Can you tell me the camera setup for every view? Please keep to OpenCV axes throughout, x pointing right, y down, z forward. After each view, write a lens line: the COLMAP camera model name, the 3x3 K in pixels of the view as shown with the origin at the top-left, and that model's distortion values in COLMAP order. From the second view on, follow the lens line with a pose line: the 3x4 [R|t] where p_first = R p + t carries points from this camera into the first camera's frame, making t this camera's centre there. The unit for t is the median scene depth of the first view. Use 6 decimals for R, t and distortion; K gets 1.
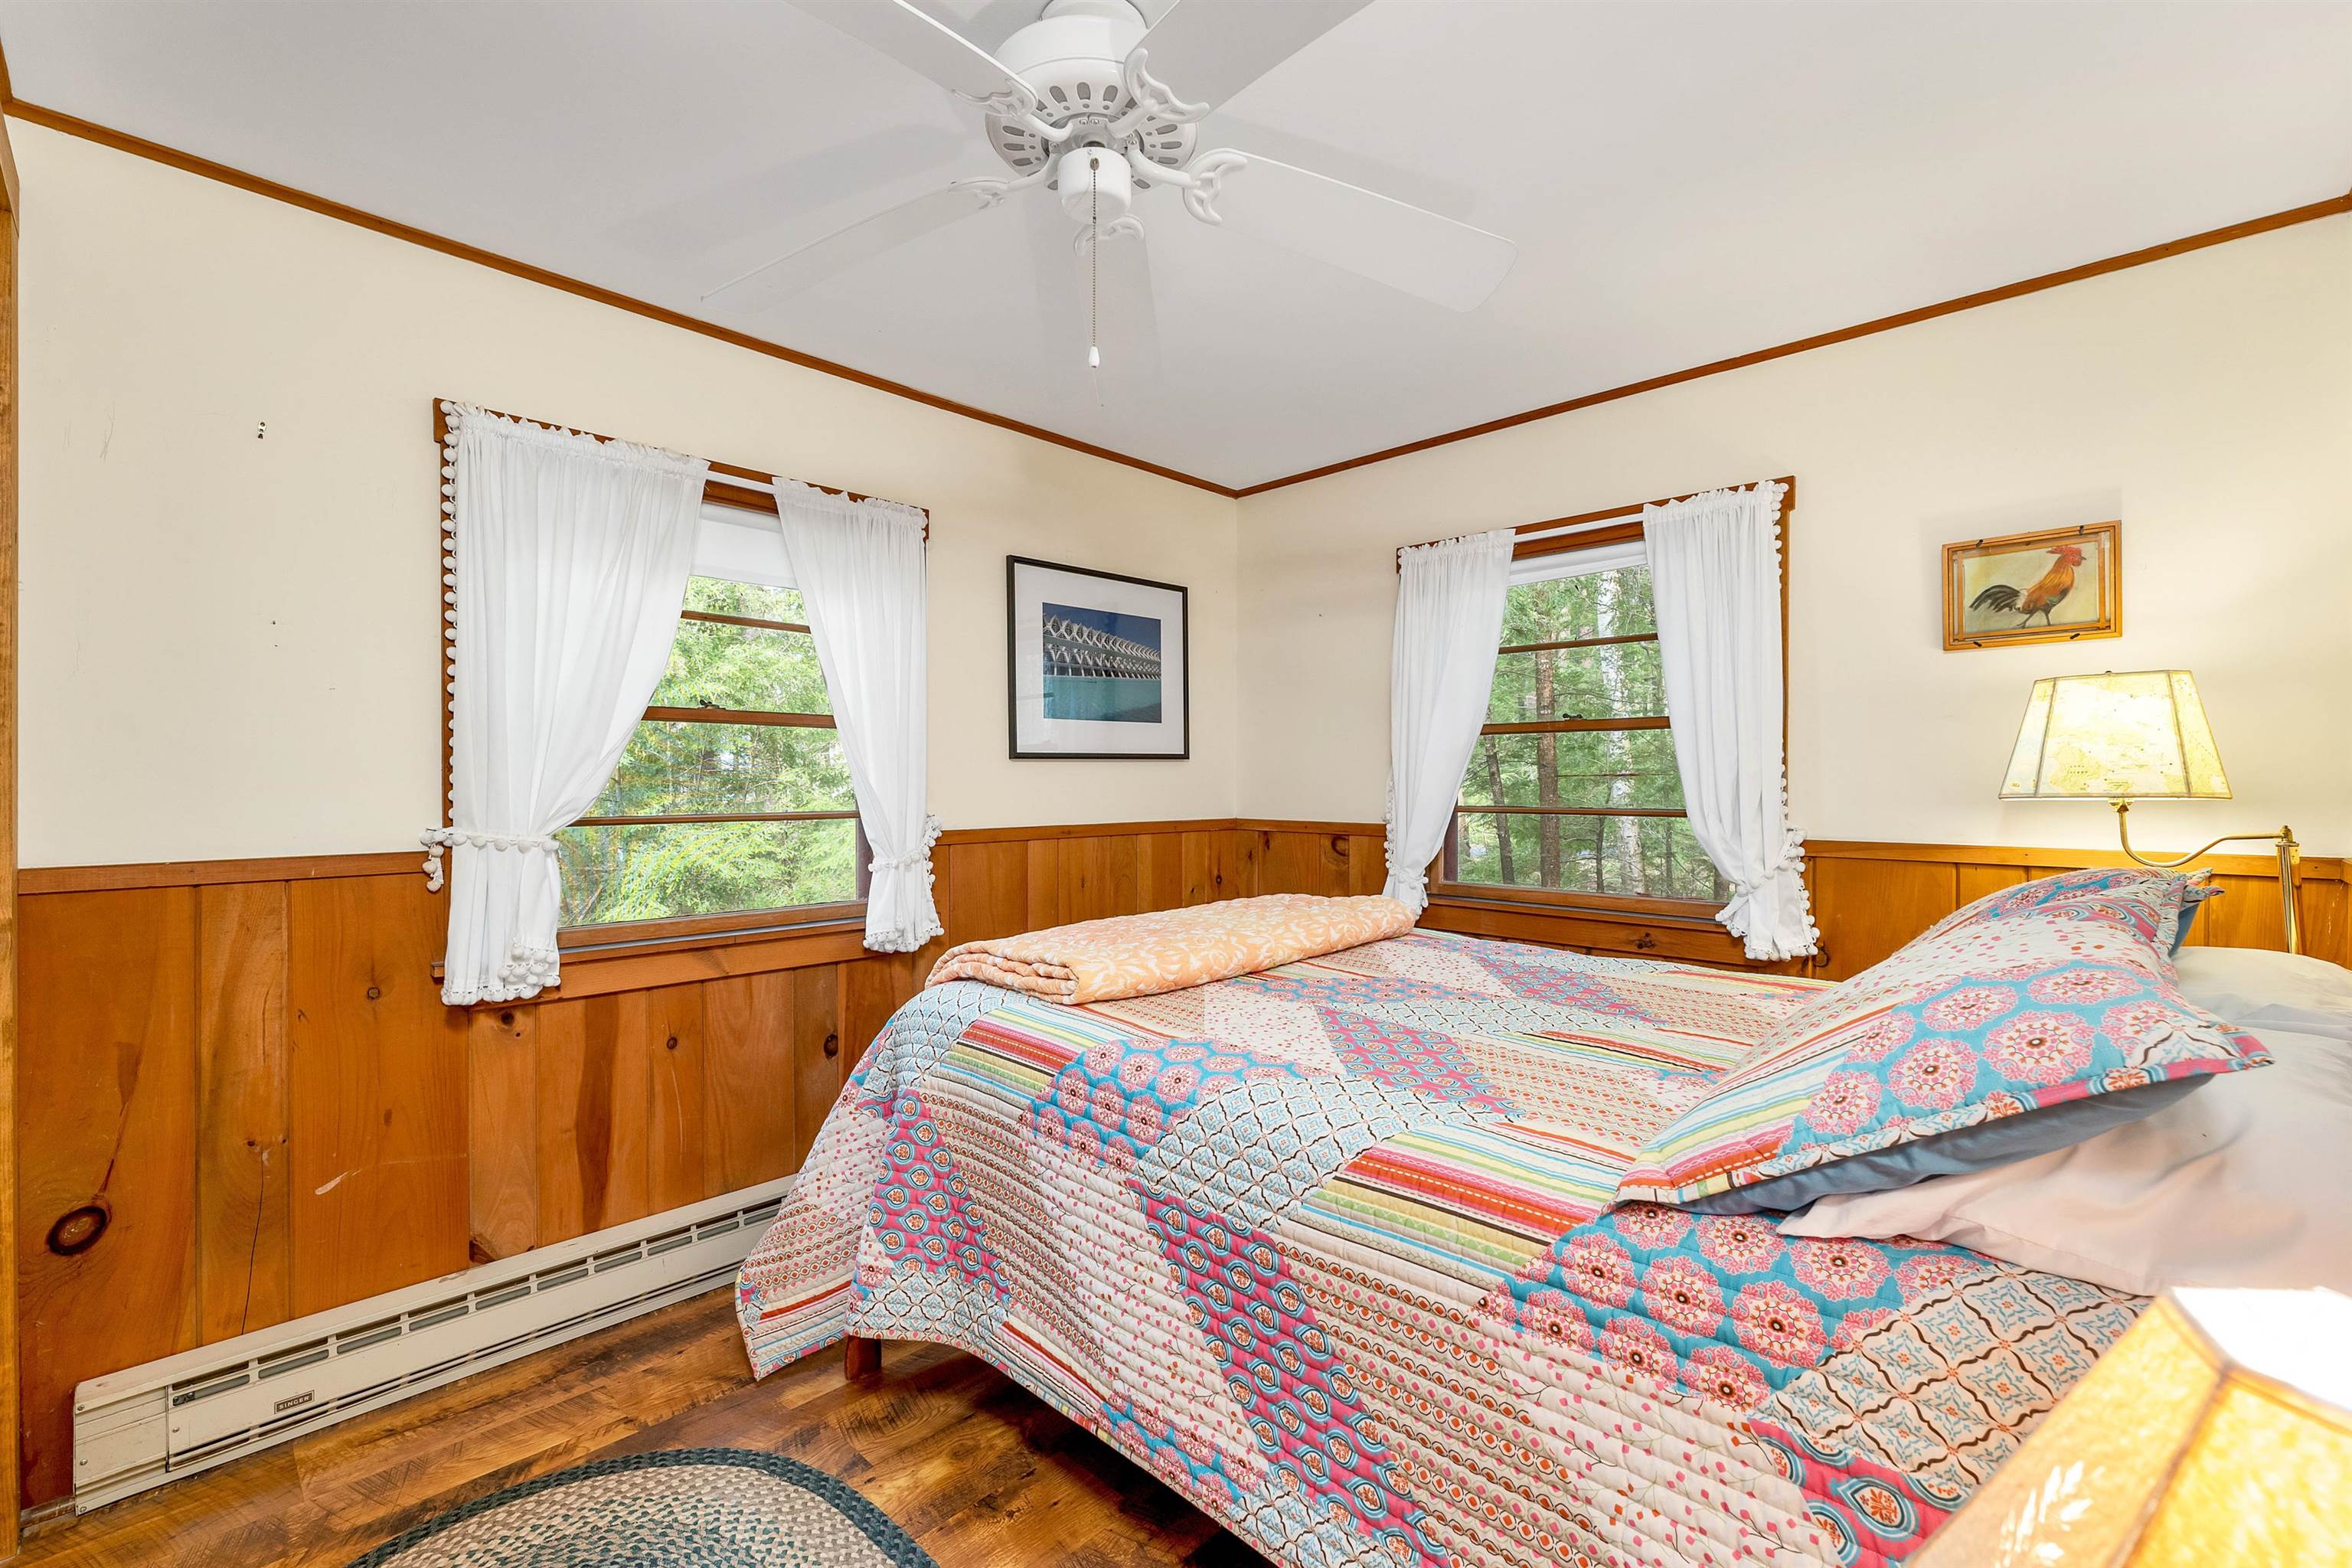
lens RADIAL K [[981.3, 0, 1167.7], [0, 981.3, 795.4], [0, 0, 1]] dist [-0.002102, 0.000226]
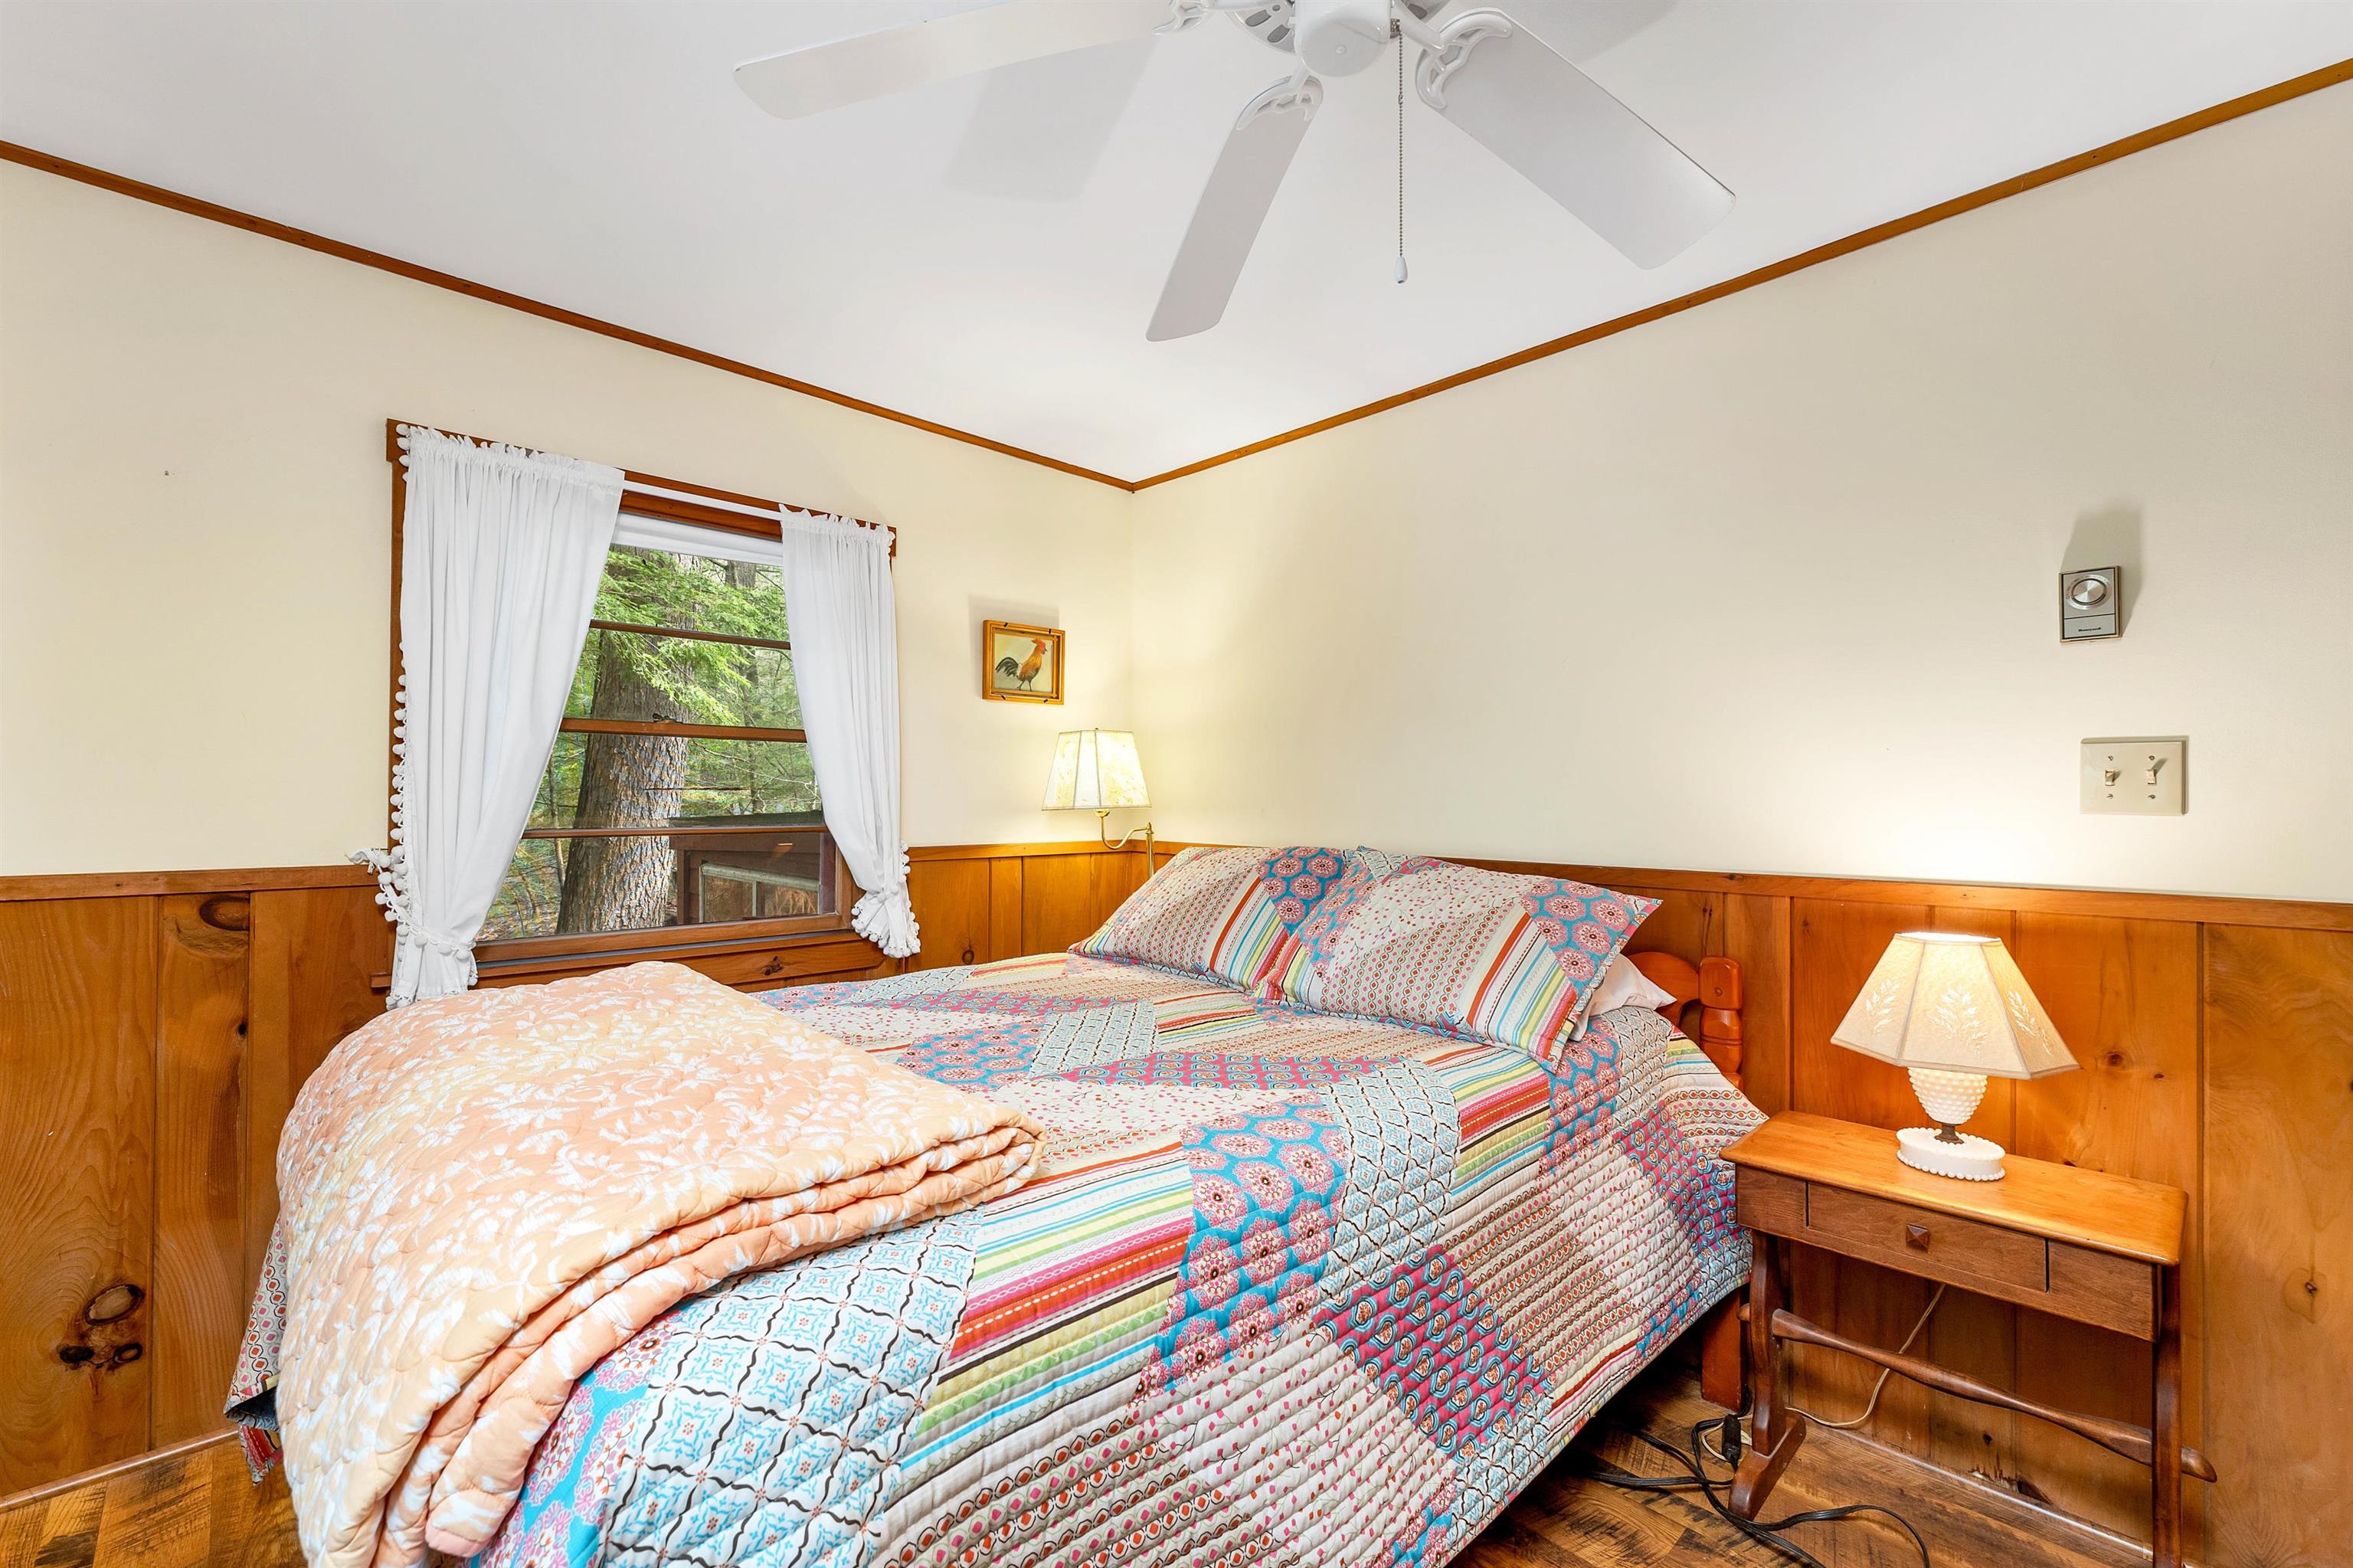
lens RADIAL K [[981.8, 0, 1168.2], [0, 981.8, 795.4], [0, 0, 1]] dist [-0.002102, 0.000226]
pose [[0.039088, 0.001461, 0.999235, -0.723642], [0.009503, 0.999953, -0.001834, -0.016471], [-0.999191, 0.009567, 0.039072, 0.957767]]
